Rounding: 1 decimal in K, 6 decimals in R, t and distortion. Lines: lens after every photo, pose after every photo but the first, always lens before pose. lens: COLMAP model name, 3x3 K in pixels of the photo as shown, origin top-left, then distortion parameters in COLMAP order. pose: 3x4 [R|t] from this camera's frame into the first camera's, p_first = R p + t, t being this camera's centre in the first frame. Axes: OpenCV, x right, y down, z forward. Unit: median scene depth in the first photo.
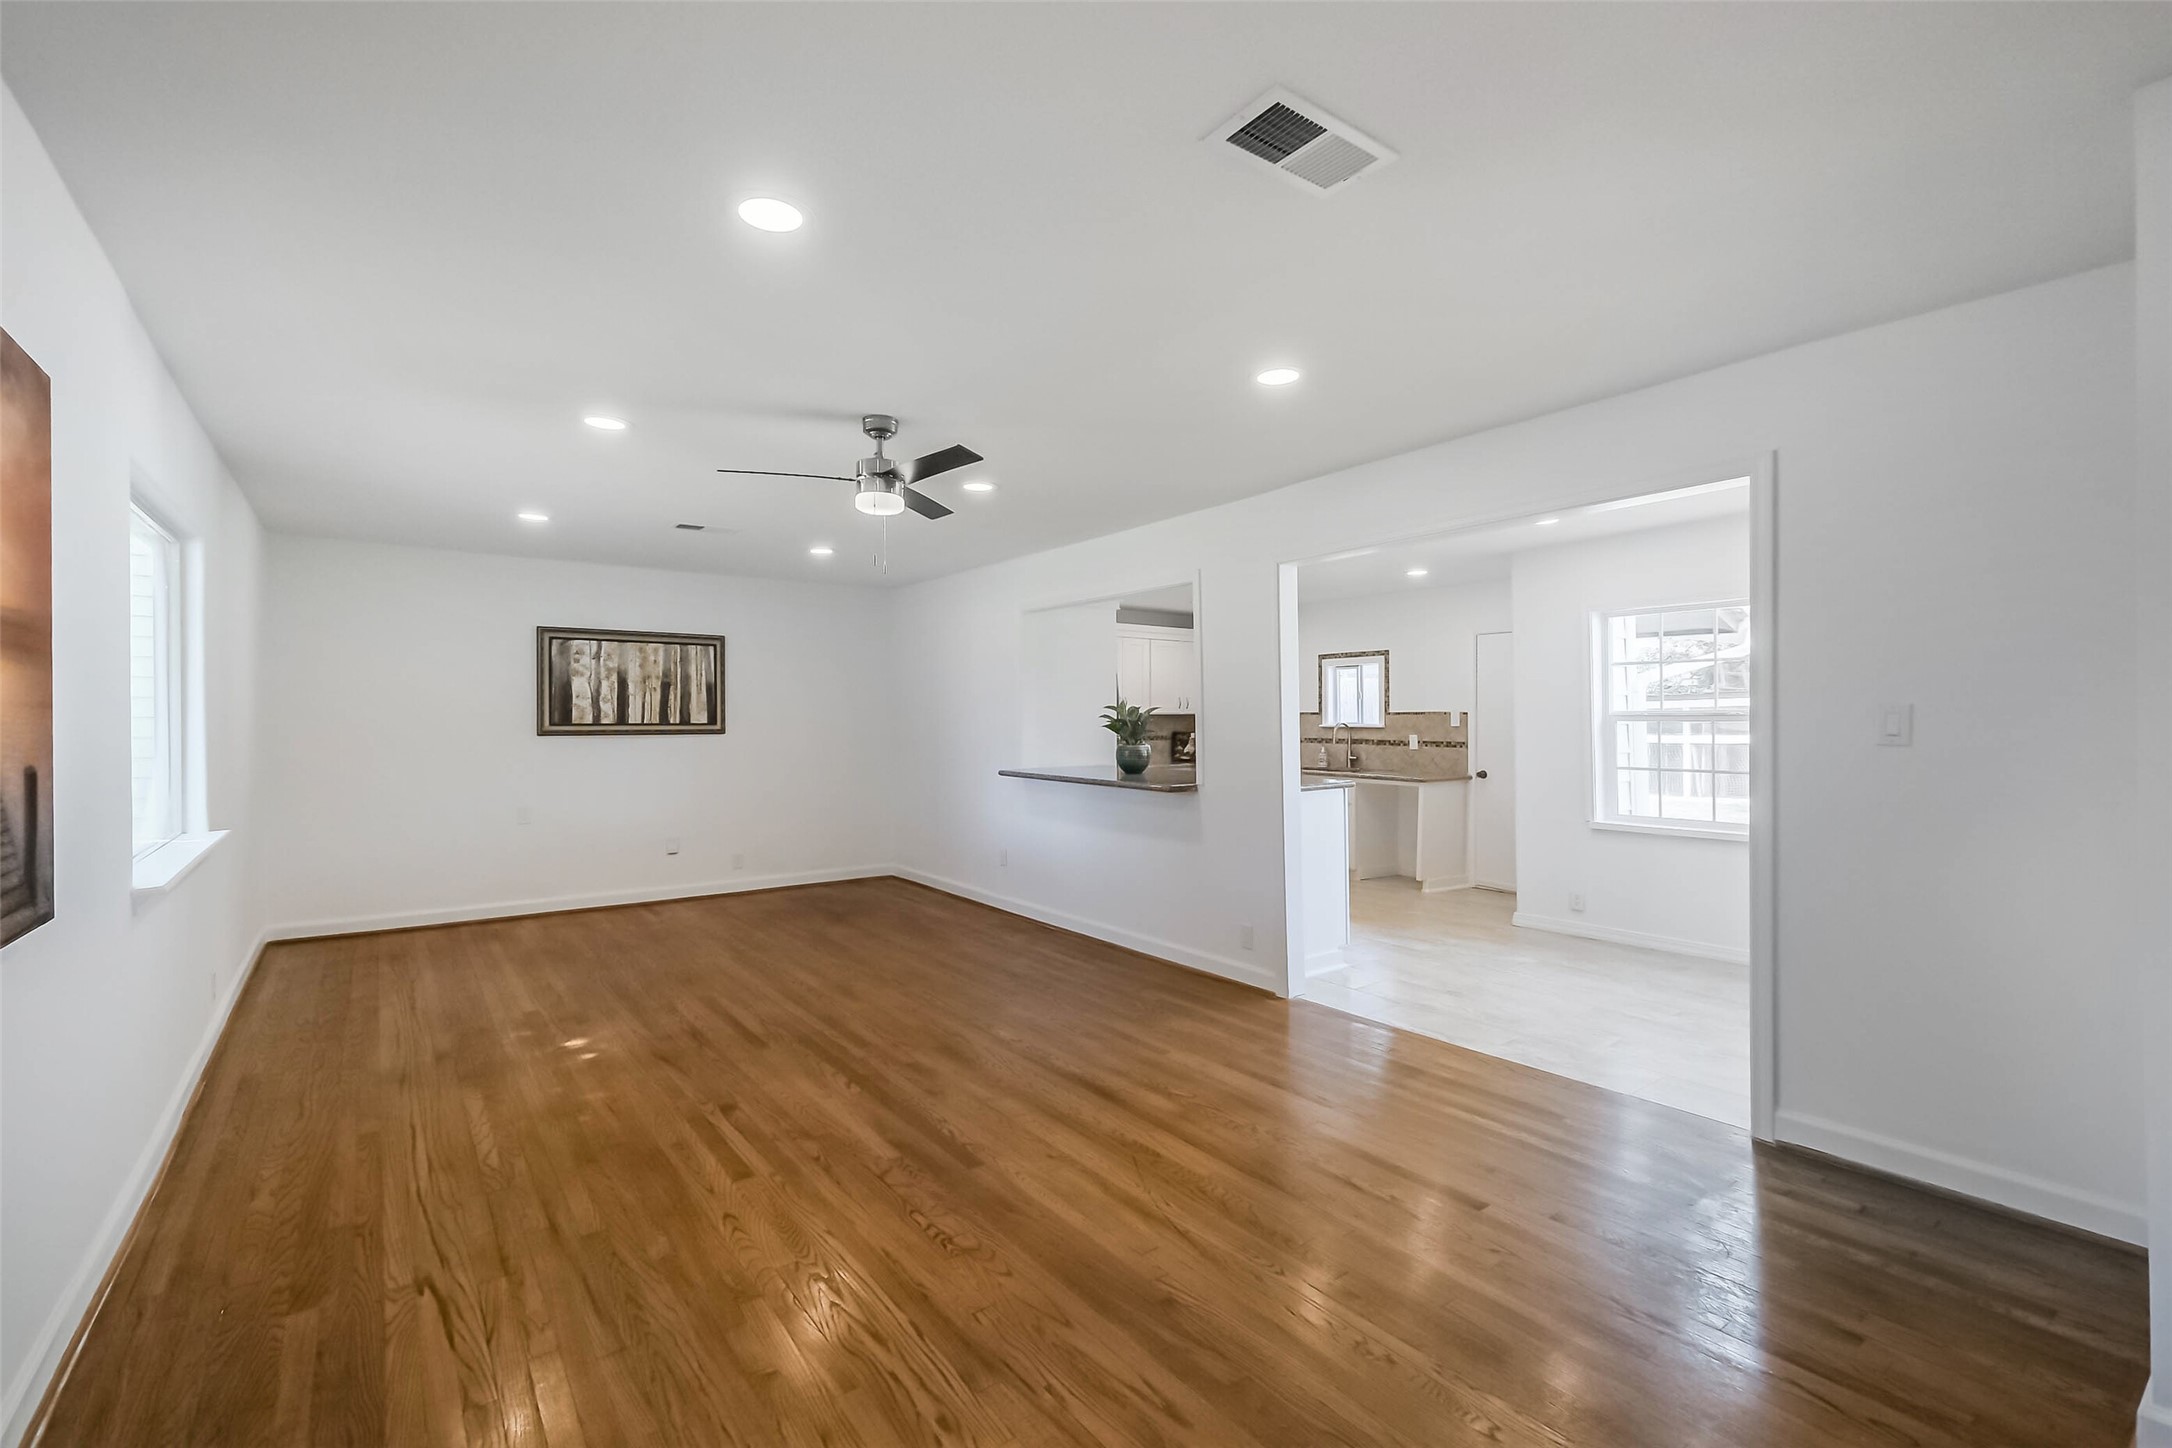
lens RADIAL K [[947.5, 0, 1095.4], [0, 947.5, 720.4], [0, 0, 1]] dist [0.009570, -0.000556]
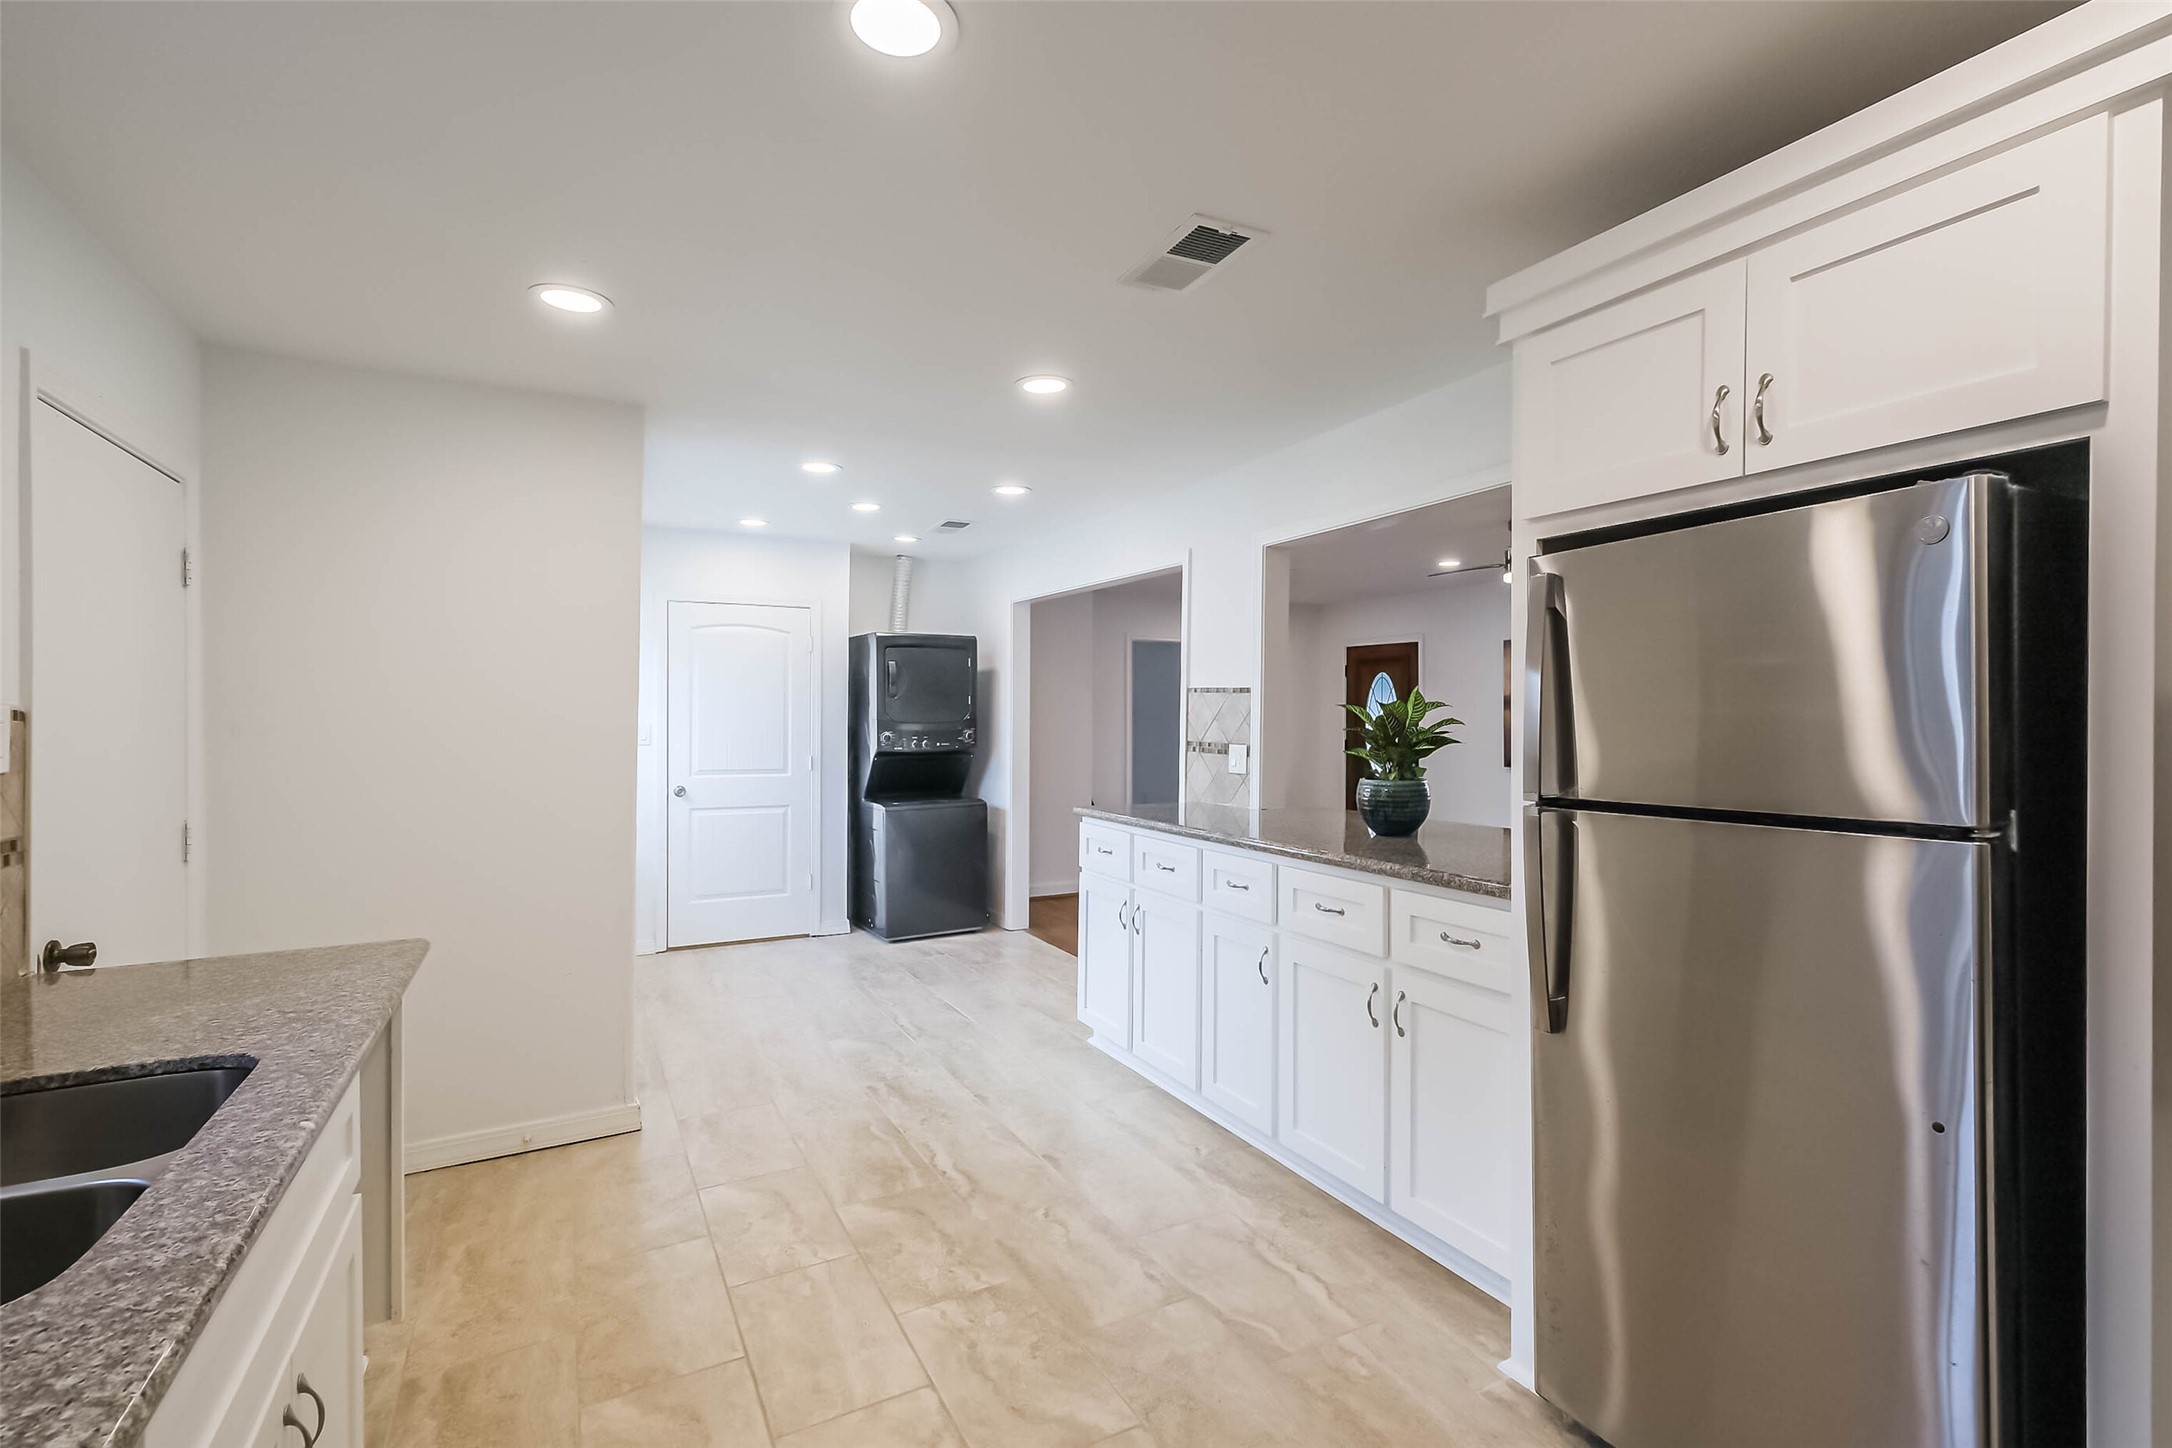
lens RADIAL K [[962.2, 0, 1085.8], [0, 962.2, 716.1], [0, 0, 1]] dist [0.013677, 0.000374]
pose [[-0.988759, 0.003551, 0.149474, 0.106495], [0.003082, 0.999990, -0.003367, -0.006272], [-0.149484, -0.002868, -0.988760, 1.340470]]
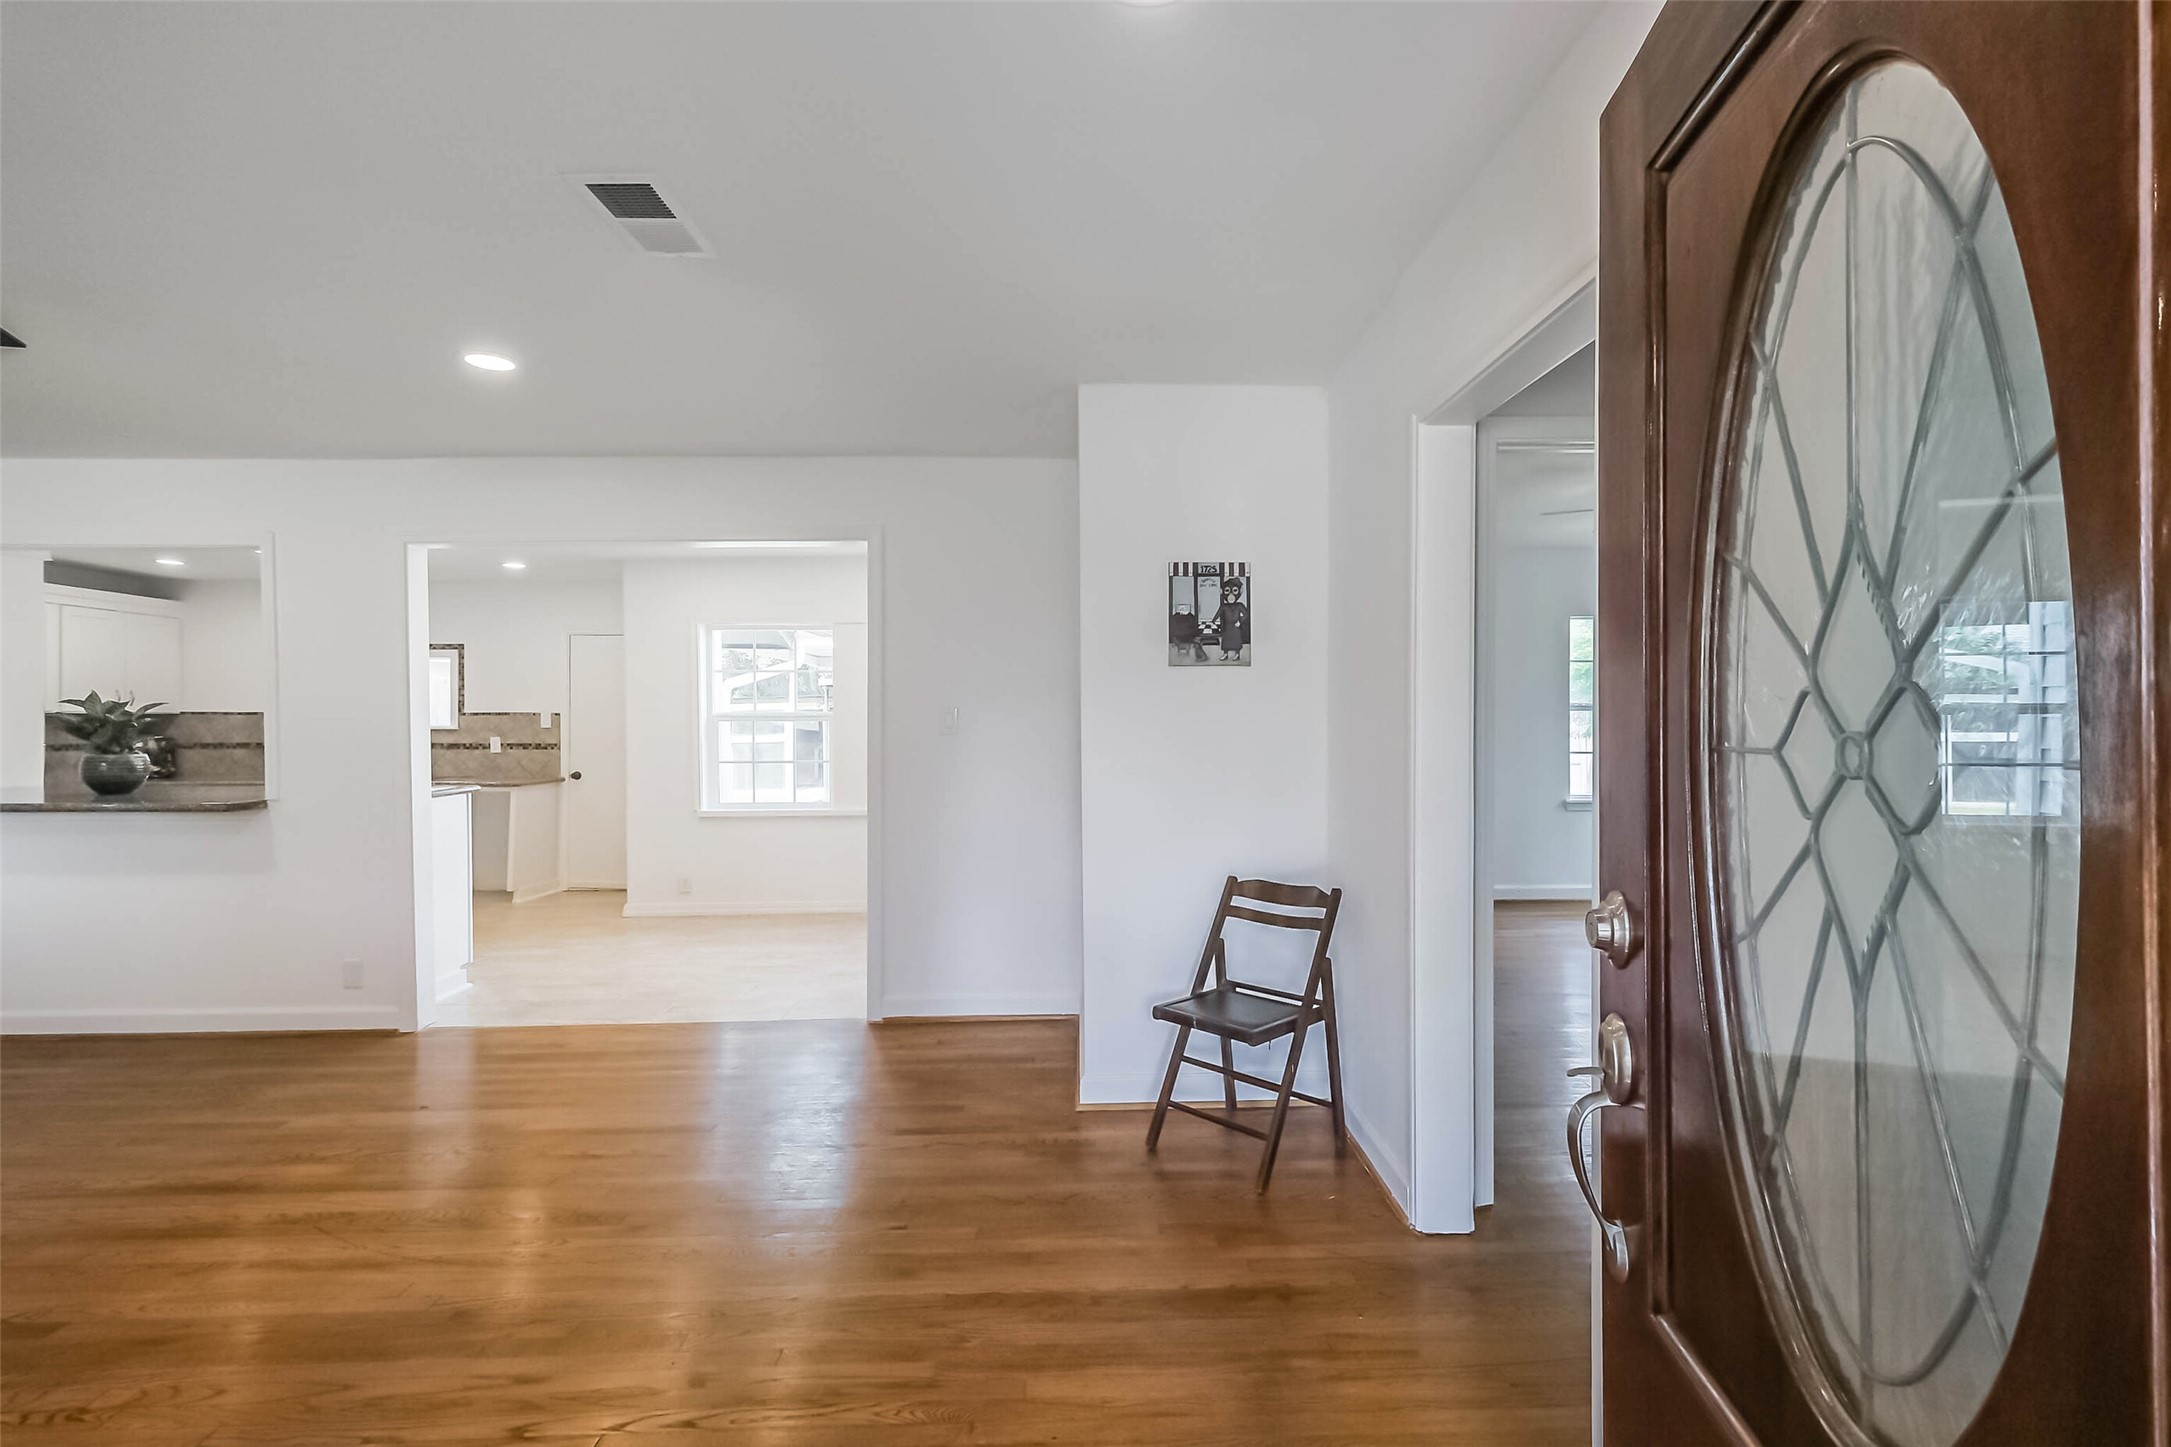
lens RADIAL K [[961.8, 0, 1085.3], [0, 961.8, 715.6], [0, 0, 1]] dist [0.013677, 0.000374]
pose [[0.589709, 0.004480, 0.807604, -0.104843], [0.002578, 0.999969, -0.007430, 0.003190], [-0.807612, 0.006463, 0.589679, -0.030707]]
